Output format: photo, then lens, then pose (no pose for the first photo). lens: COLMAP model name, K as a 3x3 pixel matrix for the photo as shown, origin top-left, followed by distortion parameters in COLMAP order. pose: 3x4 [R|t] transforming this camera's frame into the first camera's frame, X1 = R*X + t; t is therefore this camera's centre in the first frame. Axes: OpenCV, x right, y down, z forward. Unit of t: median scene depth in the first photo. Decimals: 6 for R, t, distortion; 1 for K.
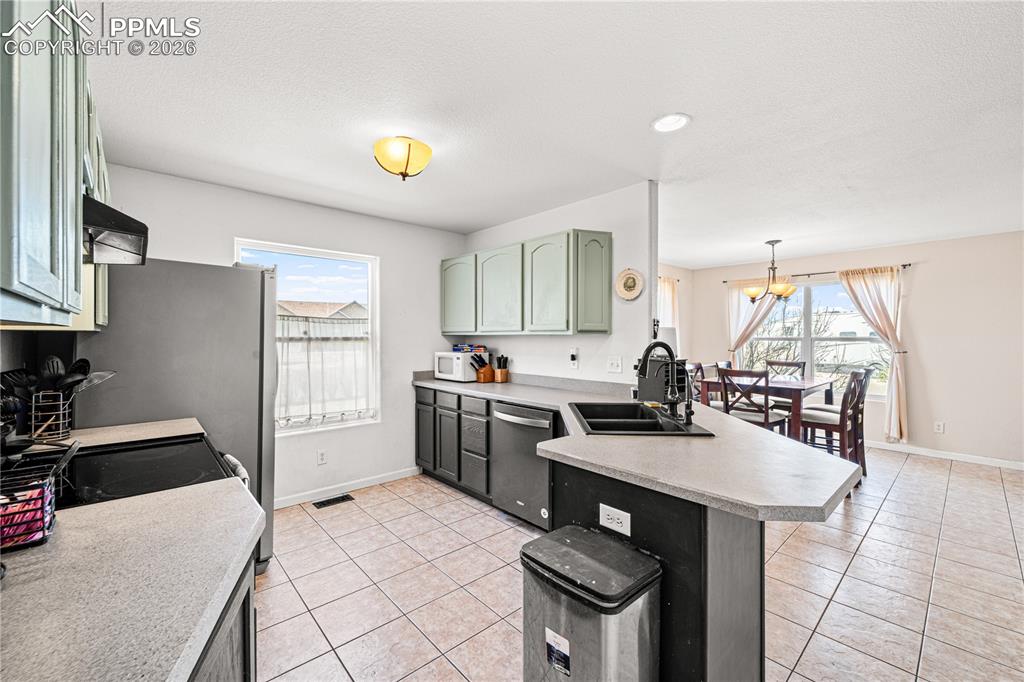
lens RADIAL K [[412.4, 0, 513.5], [0, 412.4, 340.1], [0, 0, 1]] dist [0.001958, -0.000255]
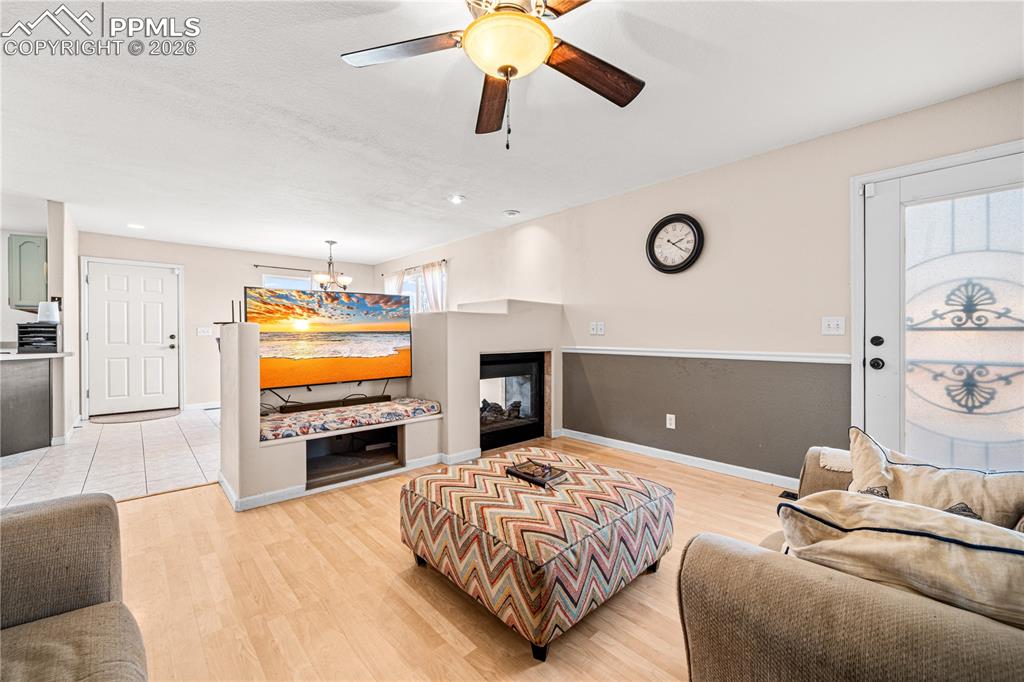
lens RADIAL K [[412.4, 0, 507.3], [0, 412.4, 337.5], [0, 0, 1]] dist [0.001958, -0.000255]
pose [[0.999990, -0.002697, 0.003515, 1.392822], [0.002703, 0.999995, -0.001550, 0.069261], [-0.003511, 0.001559, 0.999993, -0.315066]]
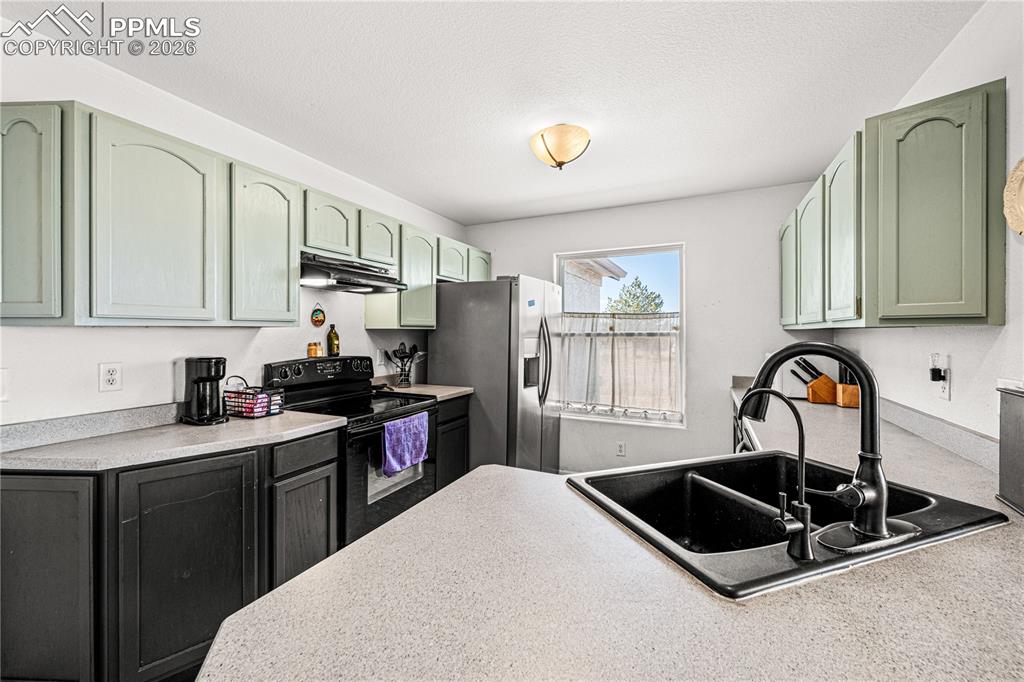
lens RADIAL K [[412.4, 0, 515.4], [0, 412.4, 333.8], [0, 0, 1]] dist [0.001958, -0.000255]
pose [[0.393497, 0.001790, -0.919324, 0.340286], [-0.007233, 0.999973, -0.001149, -0.001318], [0.919297, 0.007101, 0.393500, 0.312025]]
